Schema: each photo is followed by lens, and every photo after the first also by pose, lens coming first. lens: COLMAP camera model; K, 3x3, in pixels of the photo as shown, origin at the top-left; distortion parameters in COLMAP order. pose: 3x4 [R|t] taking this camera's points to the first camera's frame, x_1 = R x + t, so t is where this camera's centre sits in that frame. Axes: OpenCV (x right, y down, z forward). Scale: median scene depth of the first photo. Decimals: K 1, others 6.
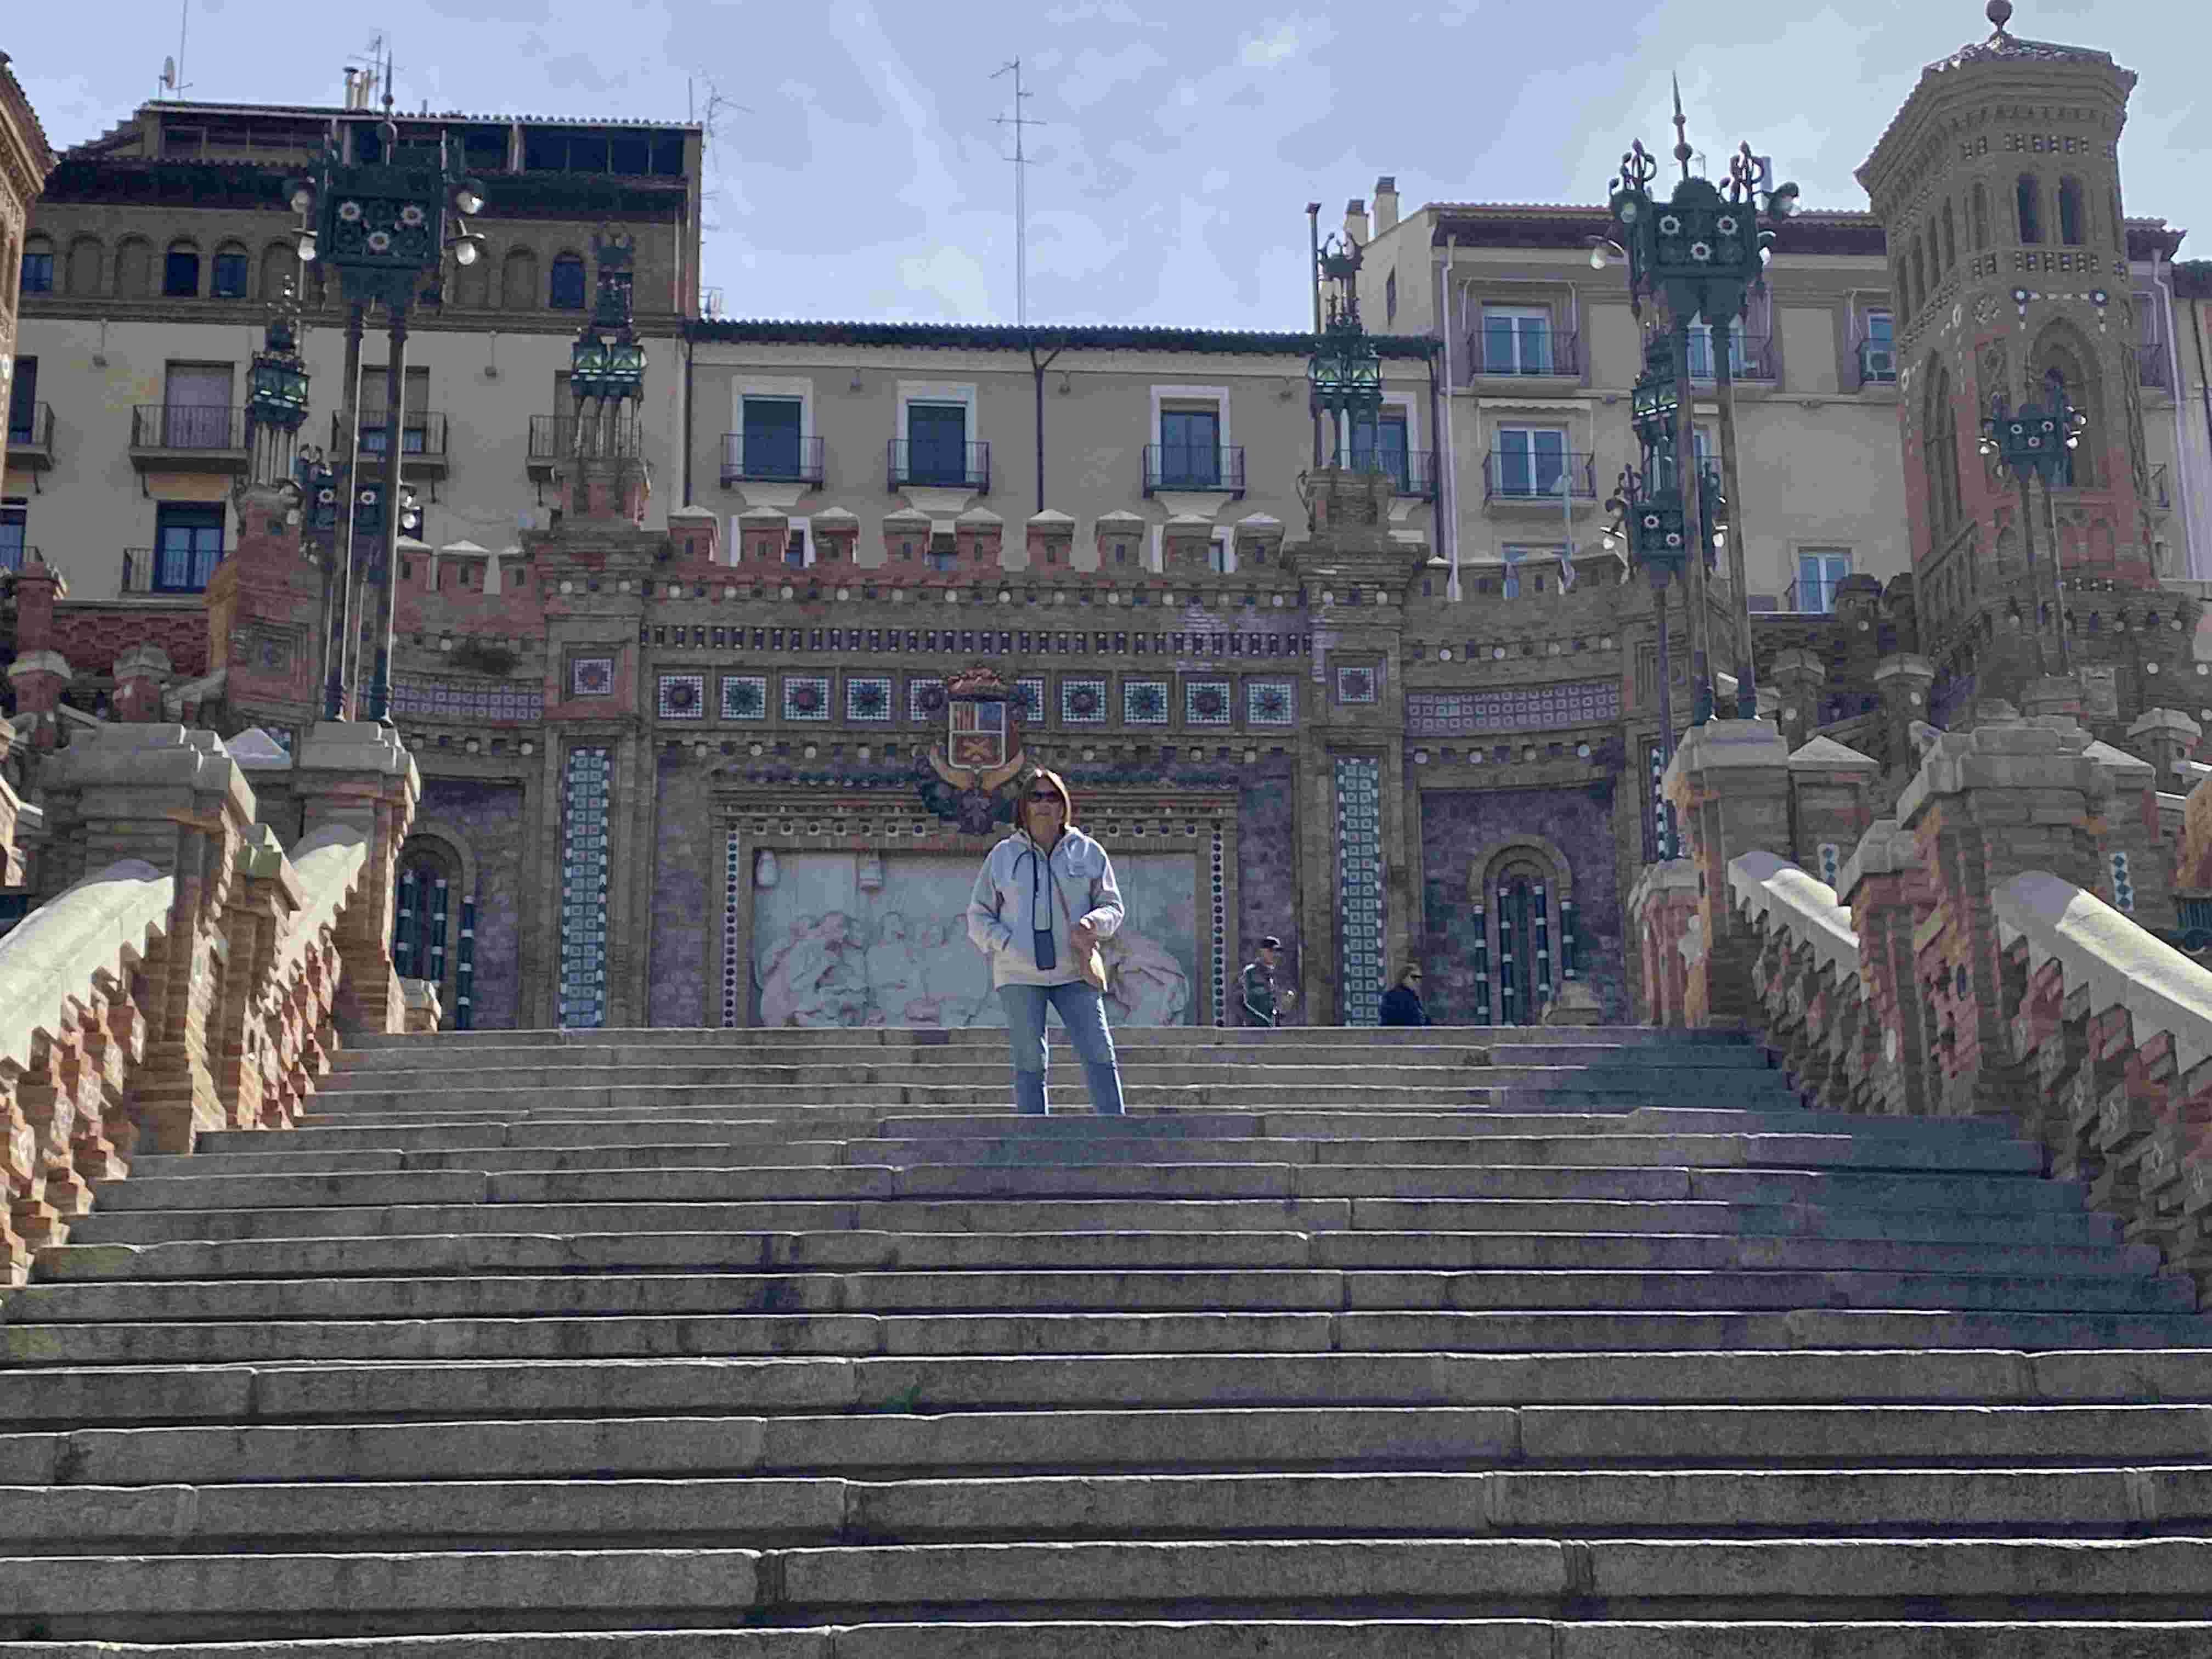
lens RADIAL K [[4474.4, 0, 1137.3], [0, 4474.4, 699.2], [0, 0, 1]] dist [0.199237, 0.000000]
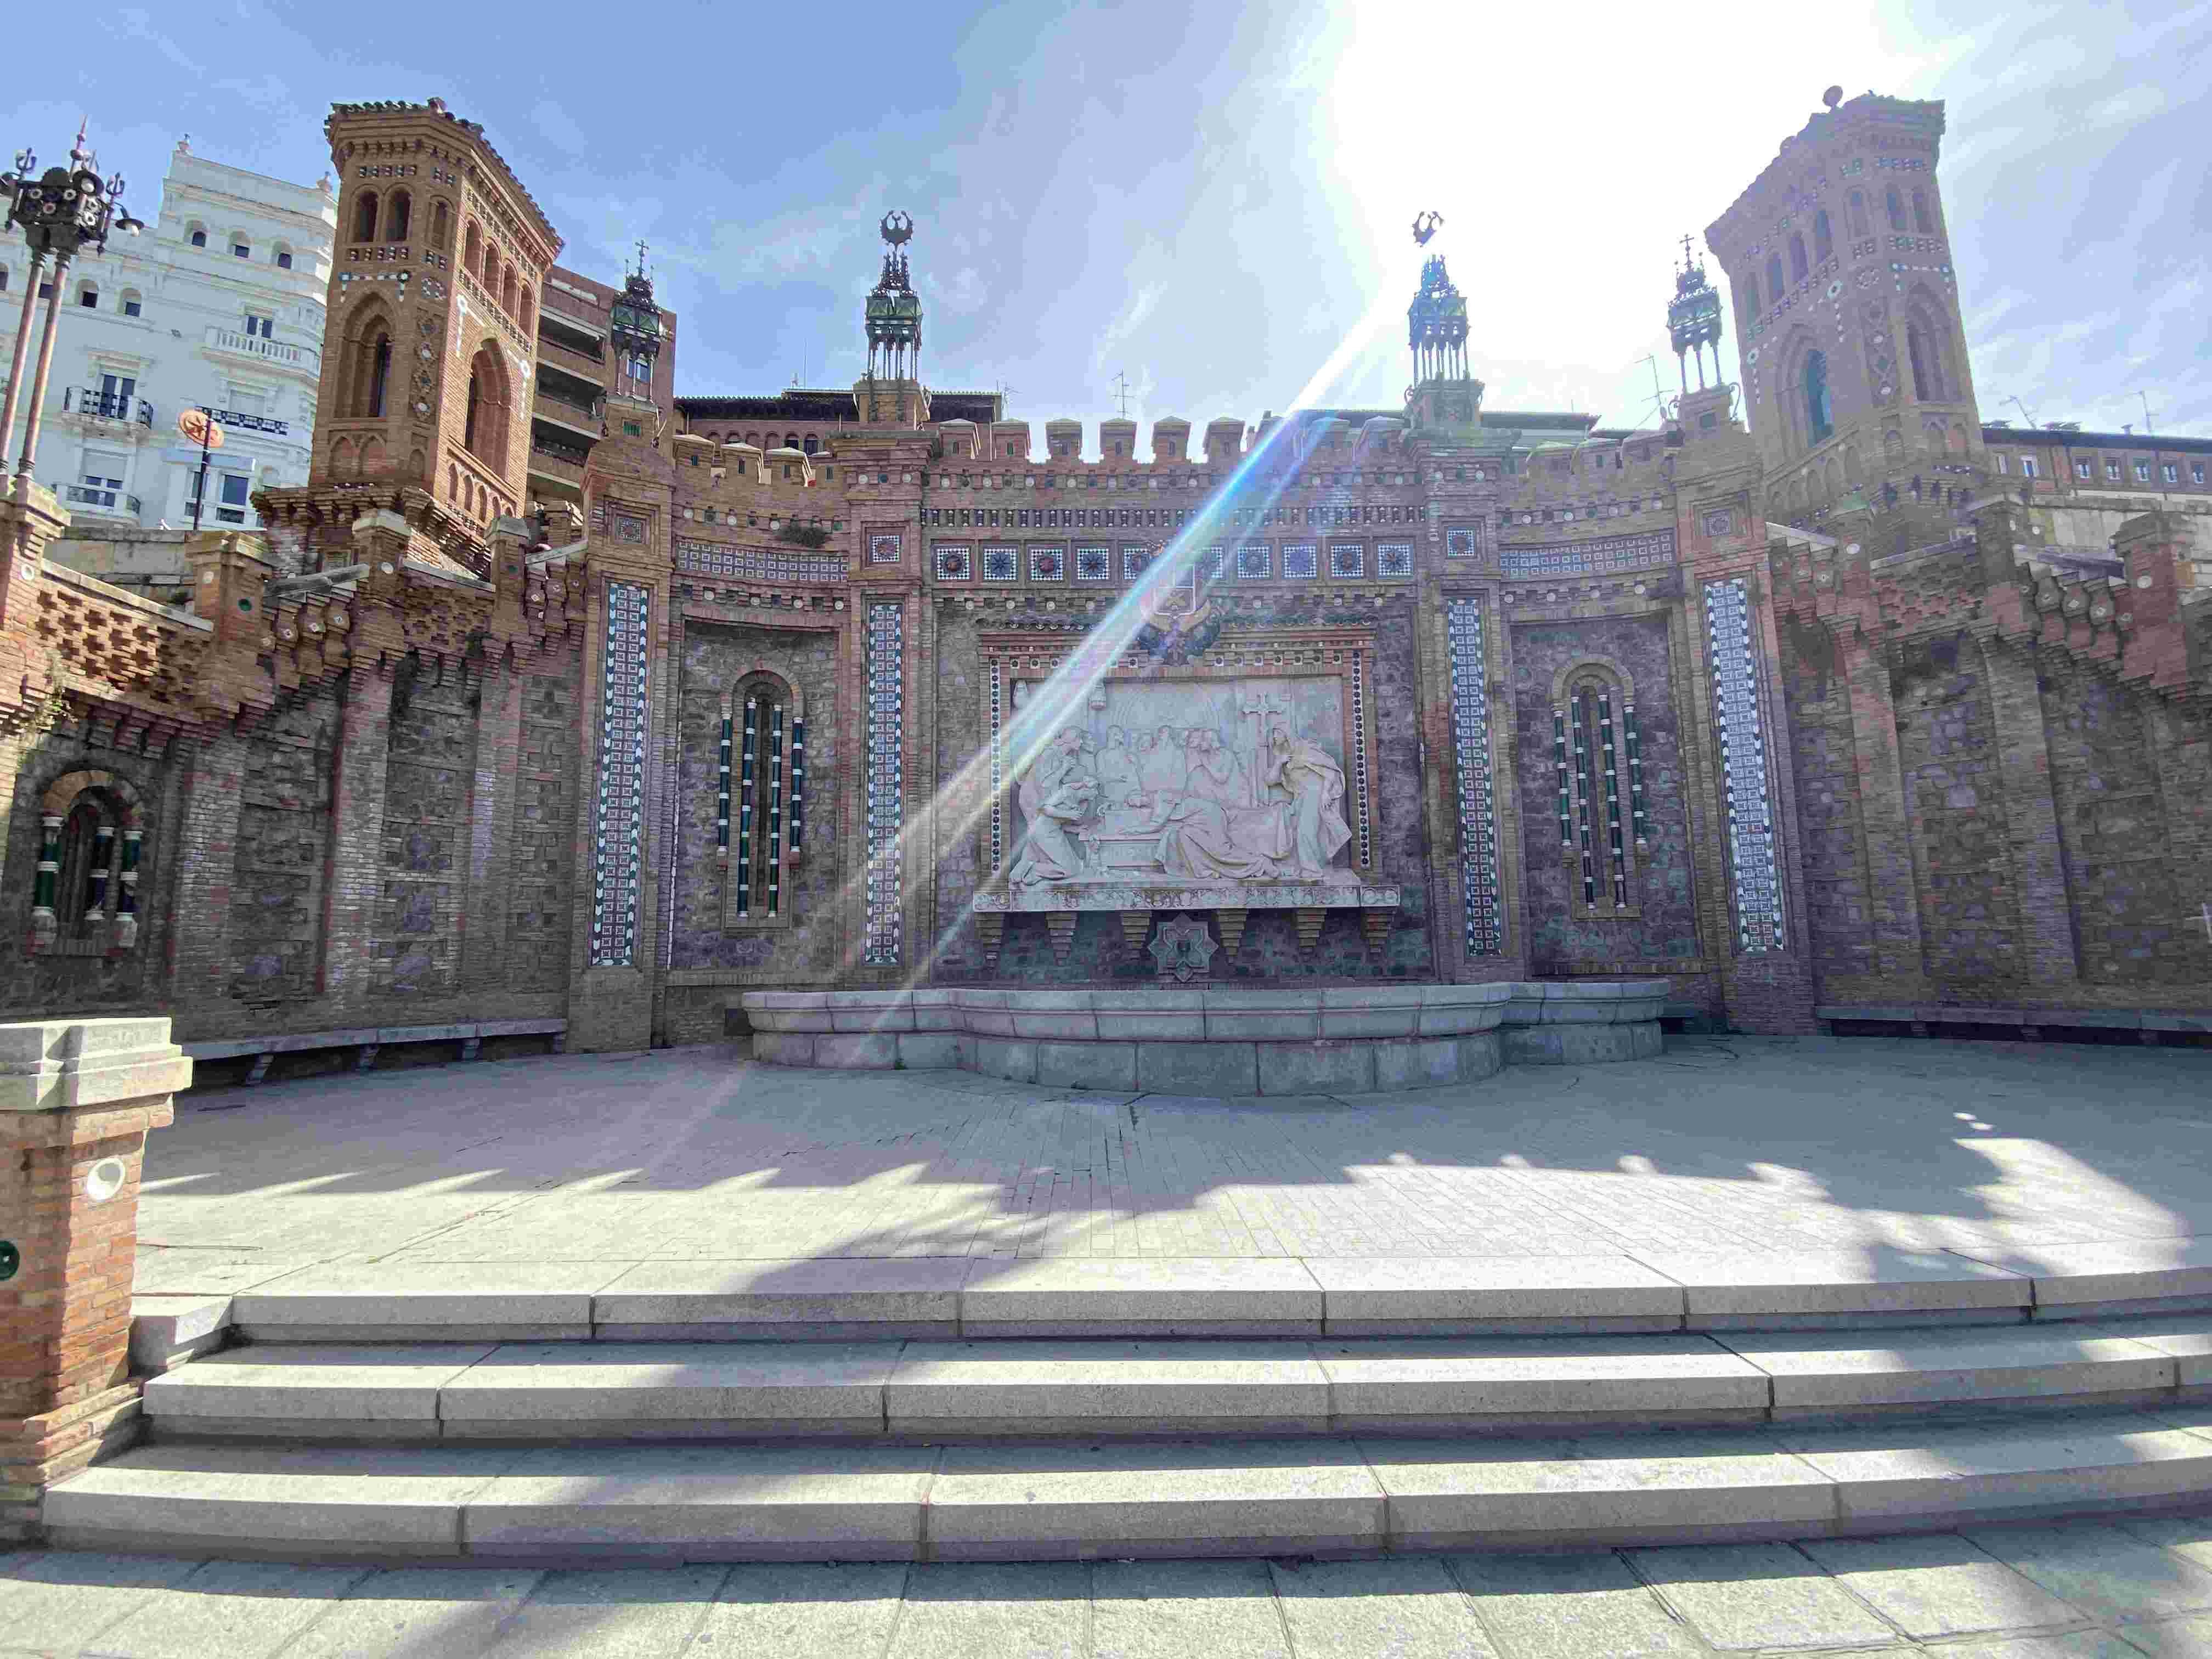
lens RADIAL K [[905.5, 0, 1086.0], [0, 905.5, 831.5], [0, 0, 1]] dist [0.035280, -0.002769]
pose [[0.999272, -0.012292, -0.036126, -0.053314], [0.019174, 0.980250, 0.196830, 0.025061], [0.032993, -0.197380, 0.979772, 0.720090]]
